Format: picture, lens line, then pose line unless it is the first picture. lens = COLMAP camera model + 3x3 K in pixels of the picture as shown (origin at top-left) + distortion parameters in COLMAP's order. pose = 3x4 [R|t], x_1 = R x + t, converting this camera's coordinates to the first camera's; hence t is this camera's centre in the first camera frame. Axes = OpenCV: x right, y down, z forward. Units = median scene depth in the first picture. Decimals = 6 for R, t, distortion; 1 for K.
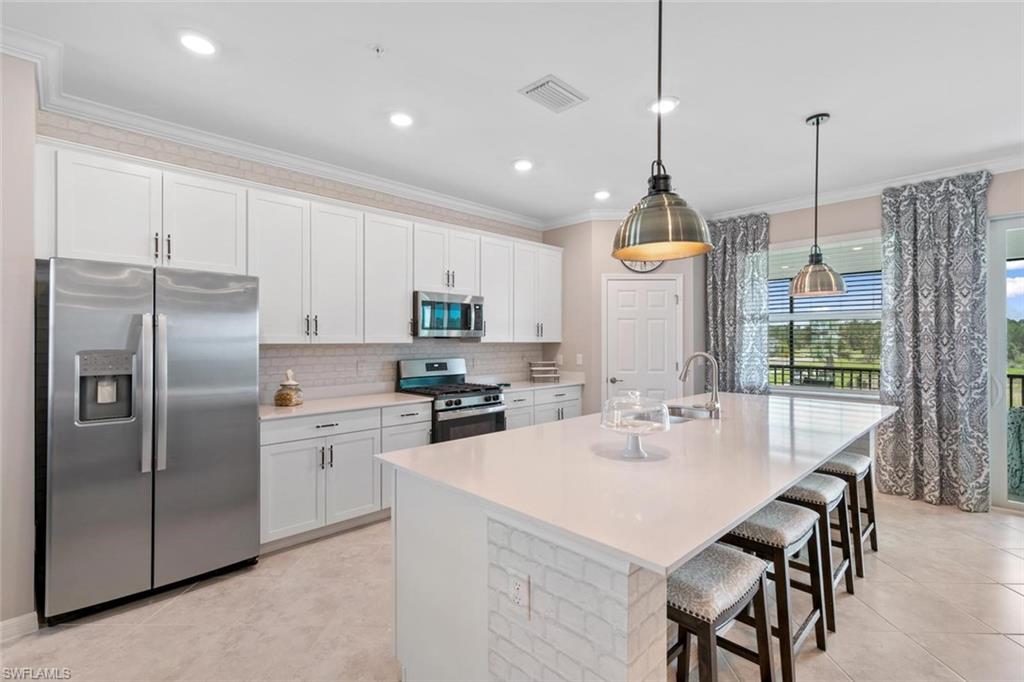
lens RADIAL K [[459.9, 0, 518.0], [0, 459.9, 338.8], [0, 0, 1]] dist [0.007692, -0.000868]
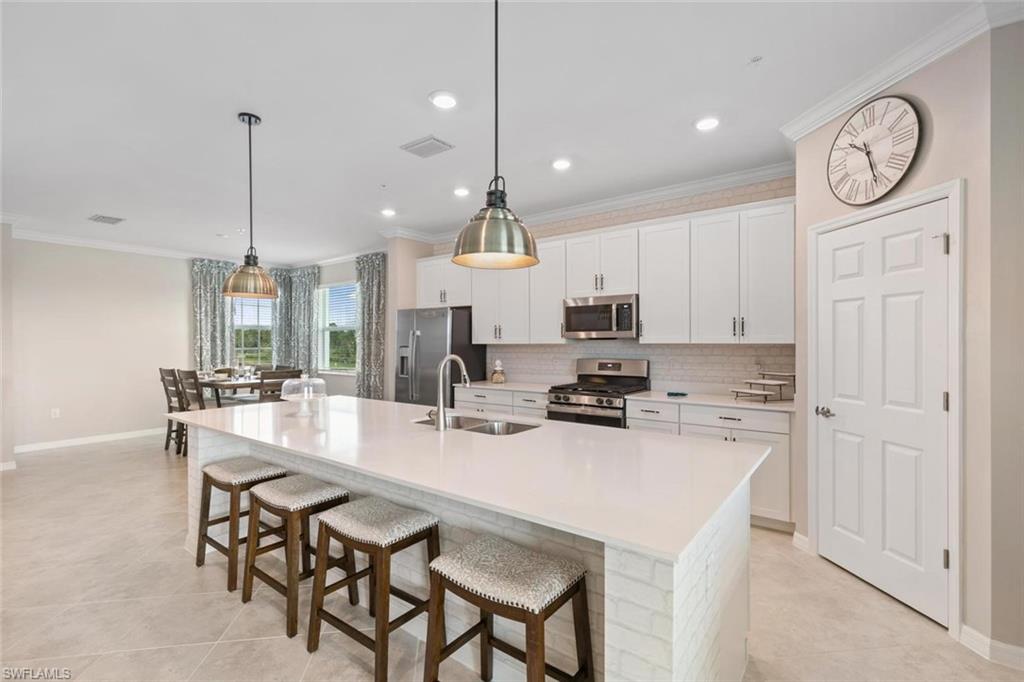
lens RADIAL K [[459.9, 0, 512.9], [0, 459.9, 344.0], [0, 0, 1]] dist [0.007692, -0.000868]
pose [[0.149980, 0.005215, -0.988675, 0.936159], [0.006827, 0.999957, 0.006310, 0.001532], [0.988665, -0.007696, 0.149938, 0.716717]]
